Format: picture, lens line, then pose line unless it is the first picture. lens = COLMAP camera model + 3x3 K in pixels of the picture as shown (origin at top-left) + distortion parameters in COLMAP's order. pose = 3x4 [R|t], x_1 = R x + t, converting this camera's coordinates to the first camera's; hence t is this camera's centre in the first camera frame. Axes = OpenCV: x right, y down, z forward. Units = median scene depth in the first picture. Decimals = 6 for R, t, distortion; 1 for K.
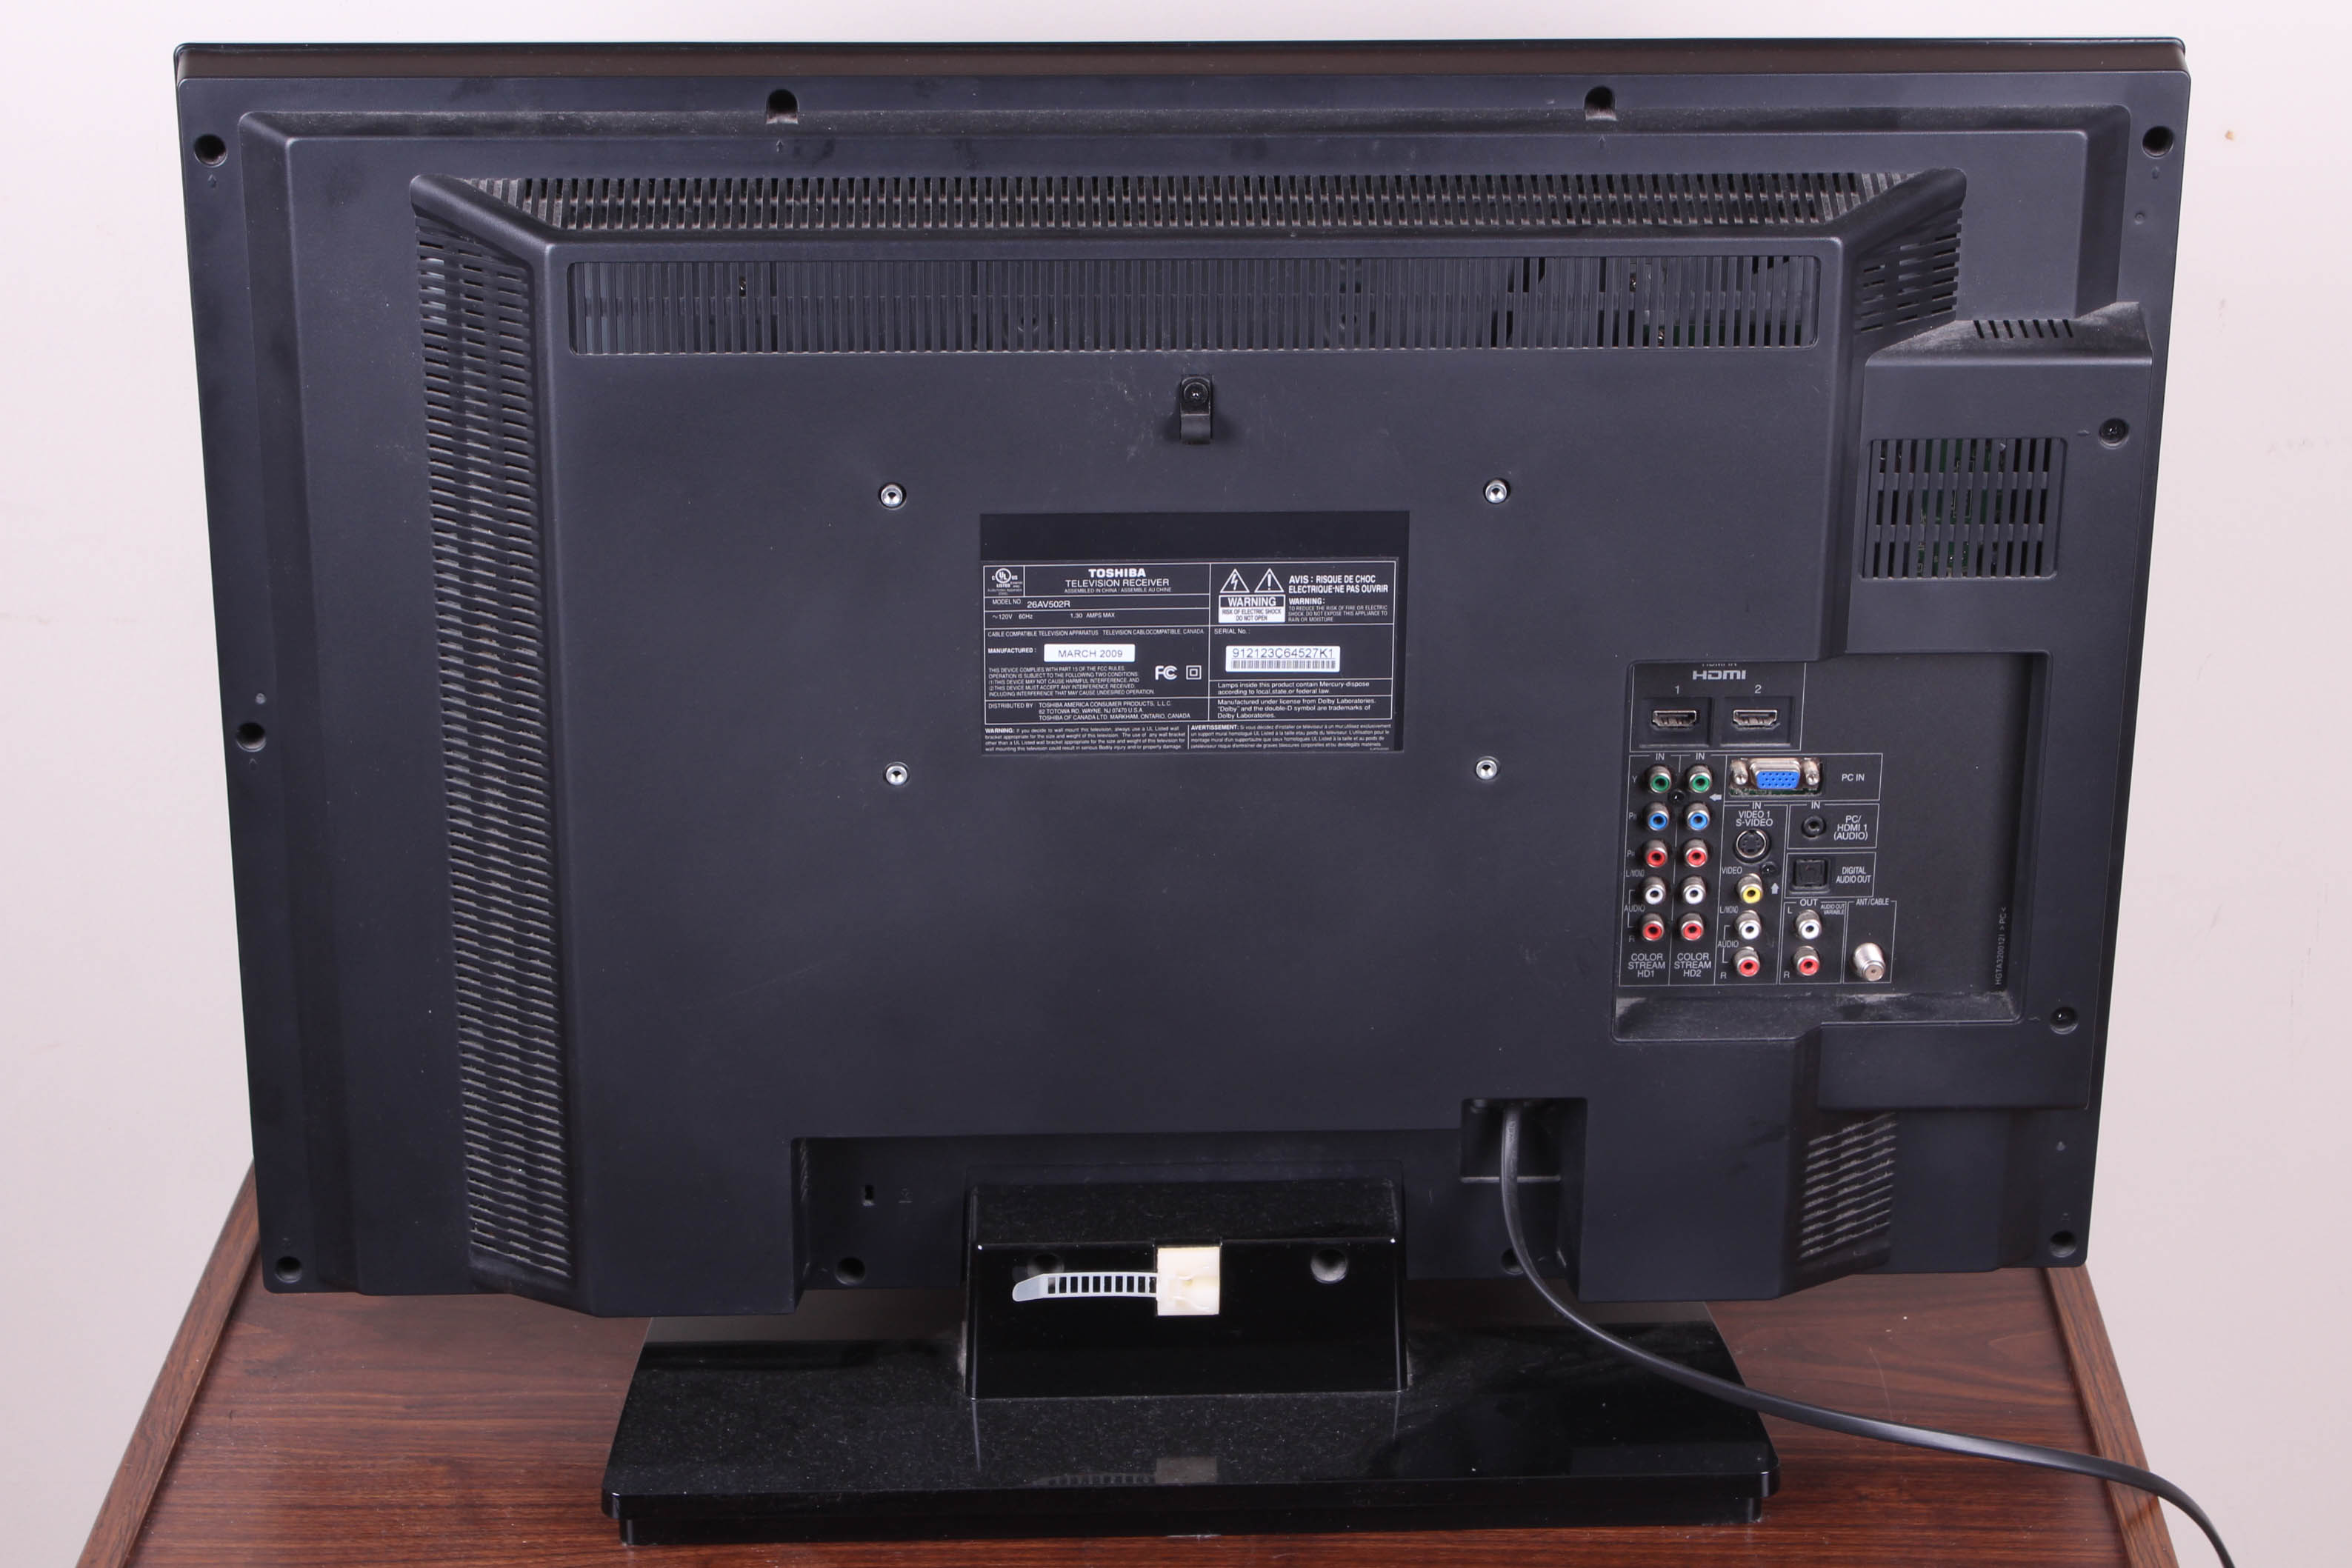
lens RADIAL K [[3035.4, 0, 1176.0], [0, 3035.4, 784.0], [0, 0, 1]] dist [0.063611, -0.000517]
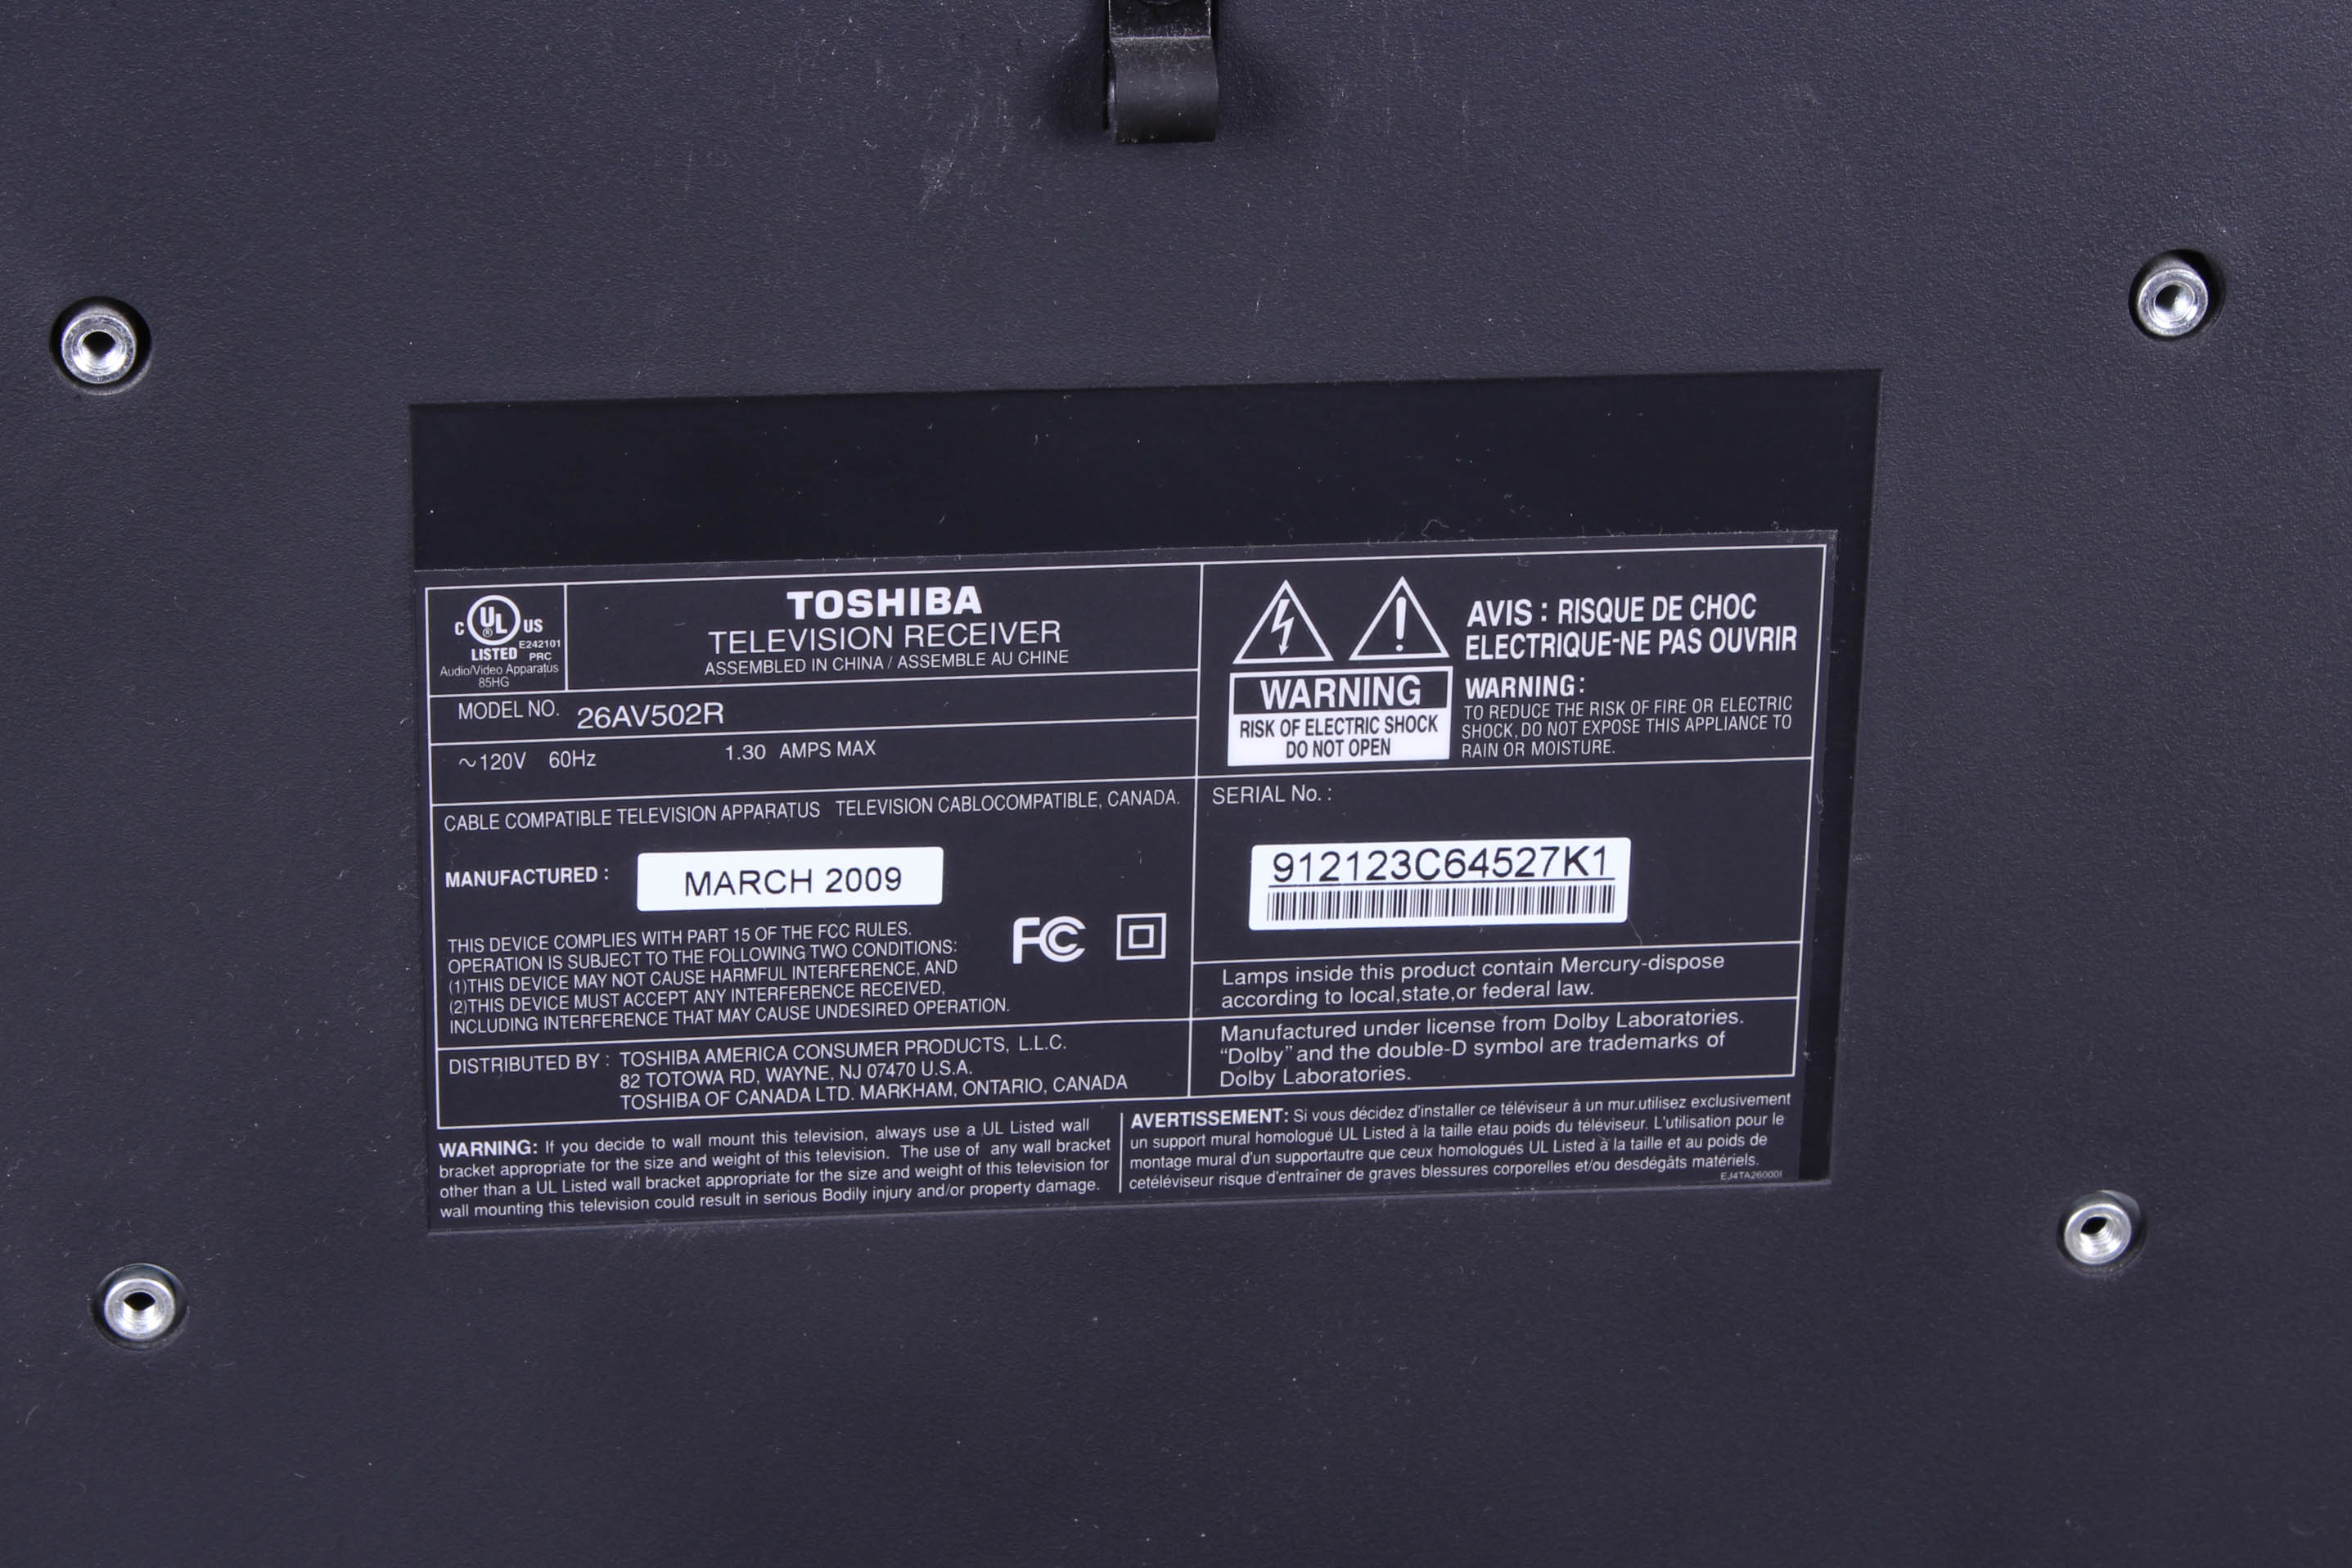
lens RADIAL K [[7448.7, 0, 1176.0], [0, 7448.7, 784.0], [0, 0, 1]] dist [0.046689, 0.376162]
pose [[0.998878, -0.022619, 0.041610, -0.020417], [0.024854, 0.998232, -0.053993, -0.012136], [-0.040315, 0.054967, 0.997674, 0.270711]]
